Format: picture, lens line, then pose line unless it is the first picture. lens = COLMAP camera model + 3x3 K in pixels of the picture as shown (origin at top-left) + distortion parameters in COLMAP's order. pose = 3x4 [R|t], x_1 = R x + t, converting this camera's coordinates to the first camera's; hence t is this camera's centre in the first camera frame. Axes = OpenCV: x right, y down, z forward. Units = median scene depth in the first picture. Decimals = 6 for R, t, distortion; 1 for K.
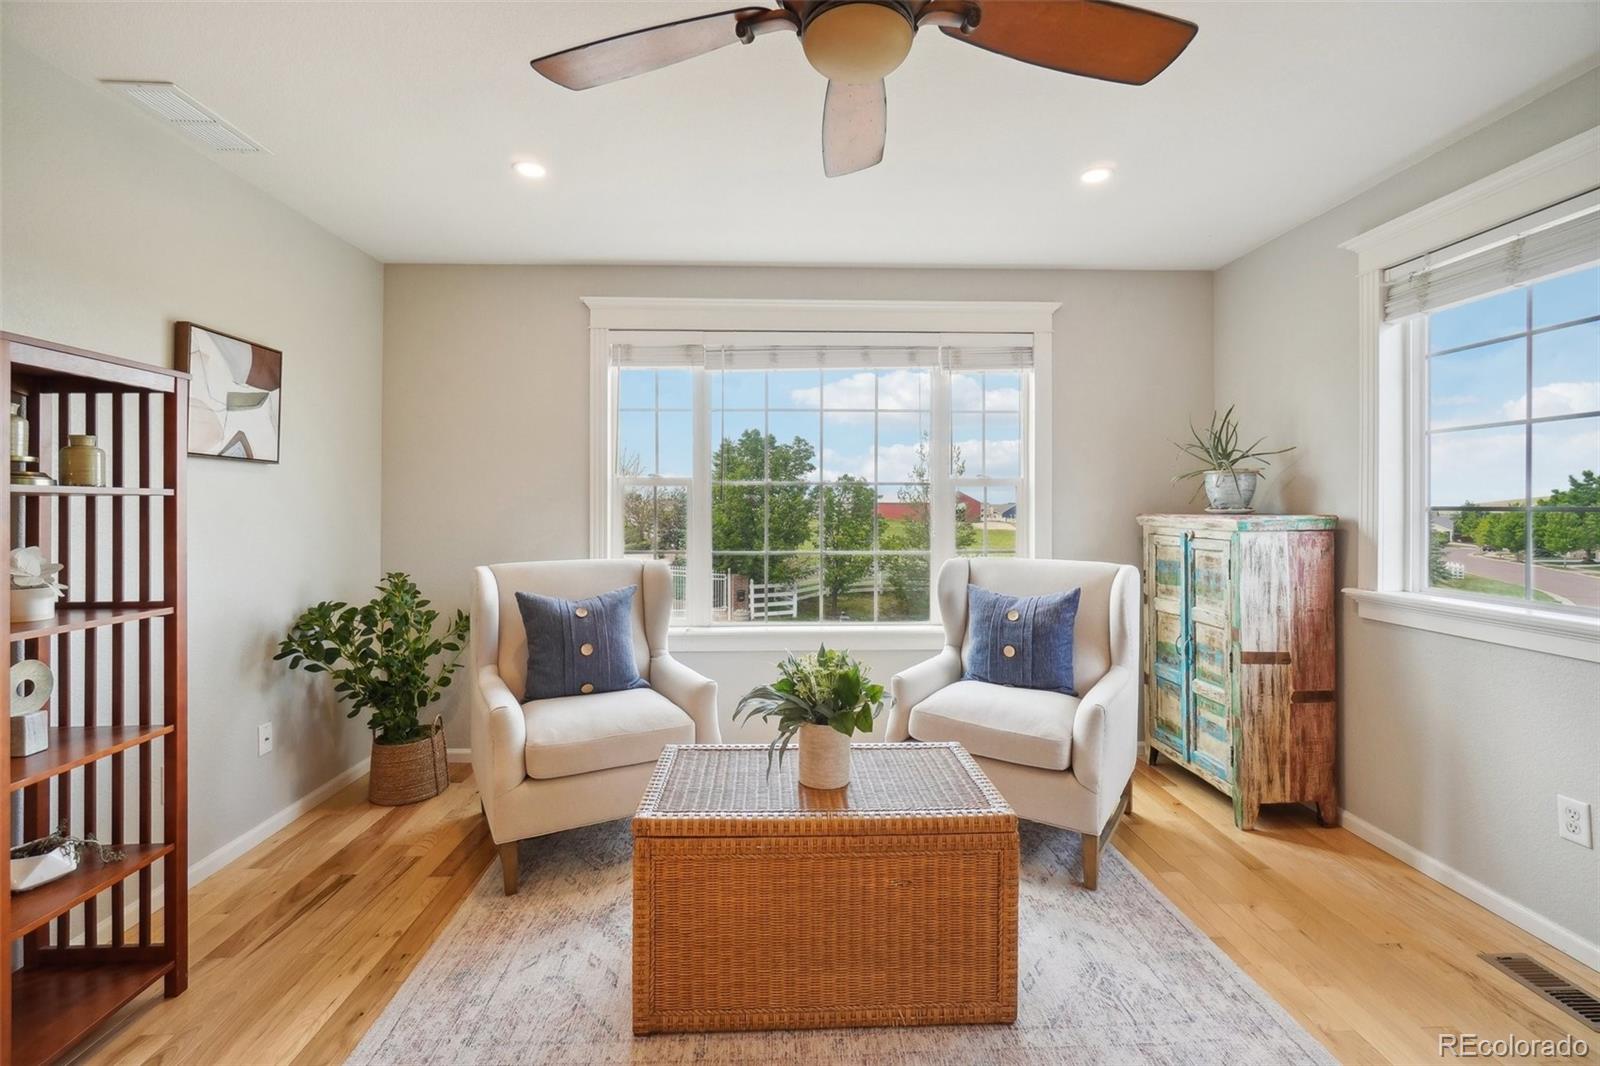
lens RADIAL K [[697.0, 0, 806.2], [0, 697.0, 505.7], [0, 0, 1]] dist [-0.006998, 0.002065]
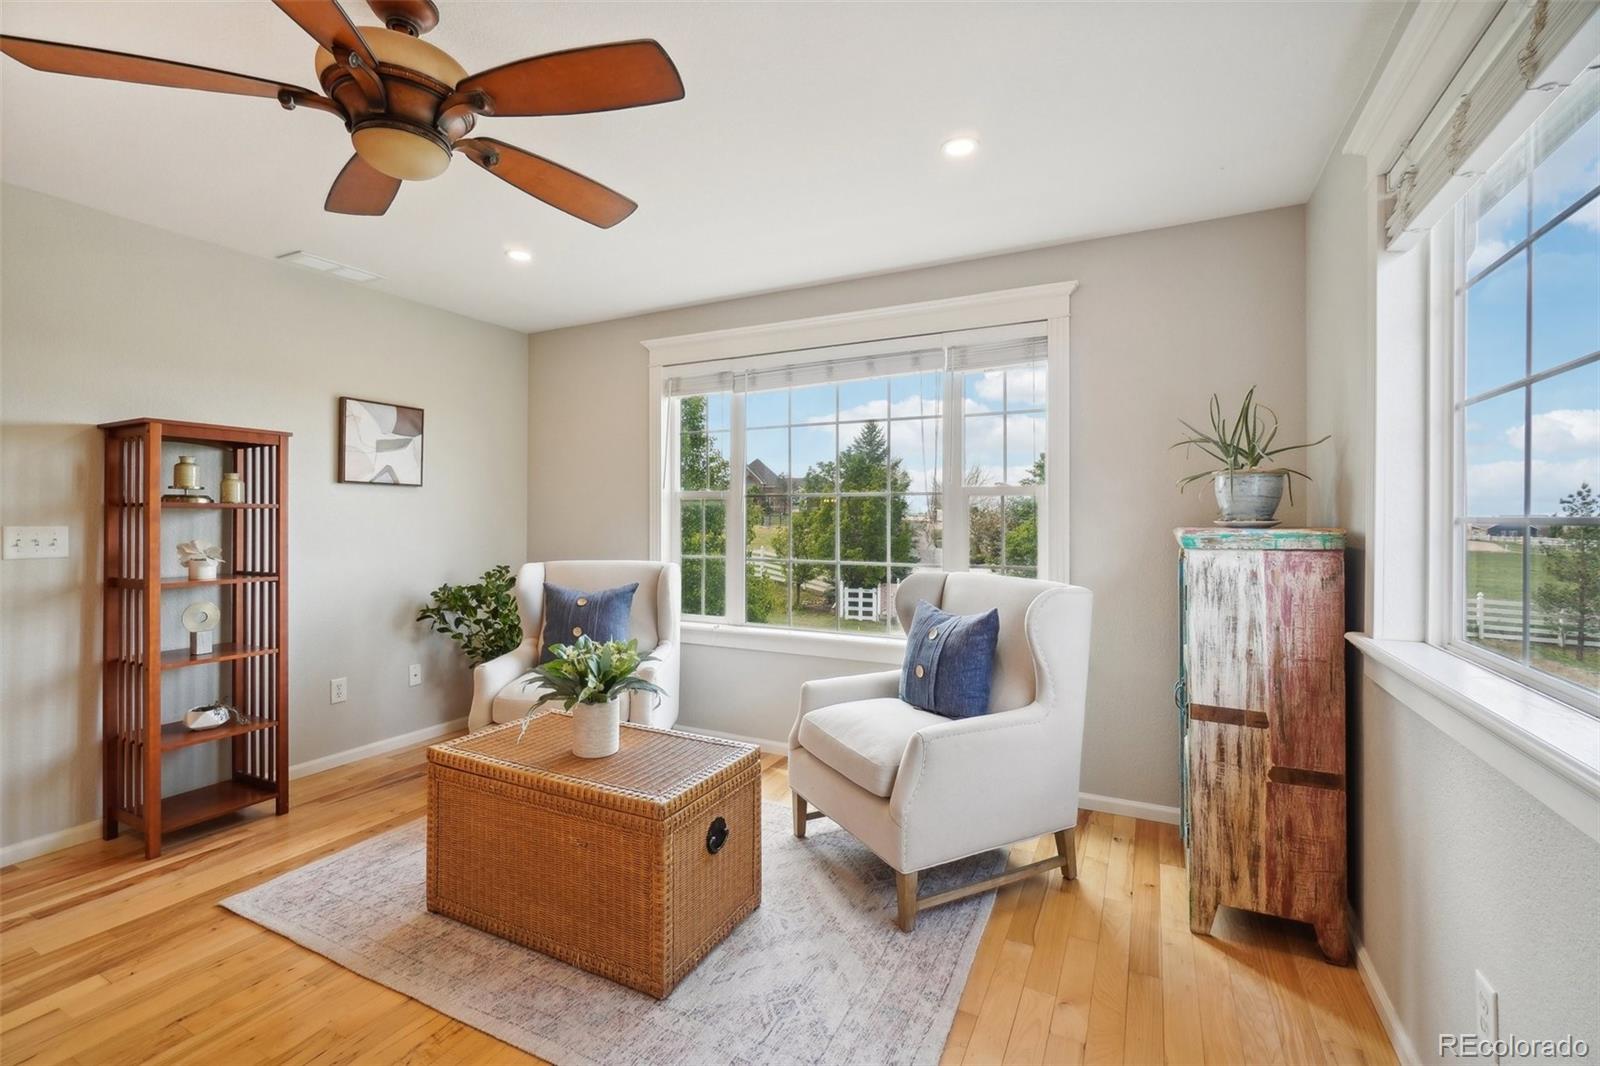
lens RADIAL K [[697.0, 0, 804.2], [0, 697.0, 522.7], [0, 0, 1]] dist [-0.006998, 0.002065]
pose [[0.876338, 0.005540, -0.481665, 0.619214], [-0.003303, 0.999979, 0.005493, 0.004633], [0.481685, -0.003223, 0.876338, 0.108202]]
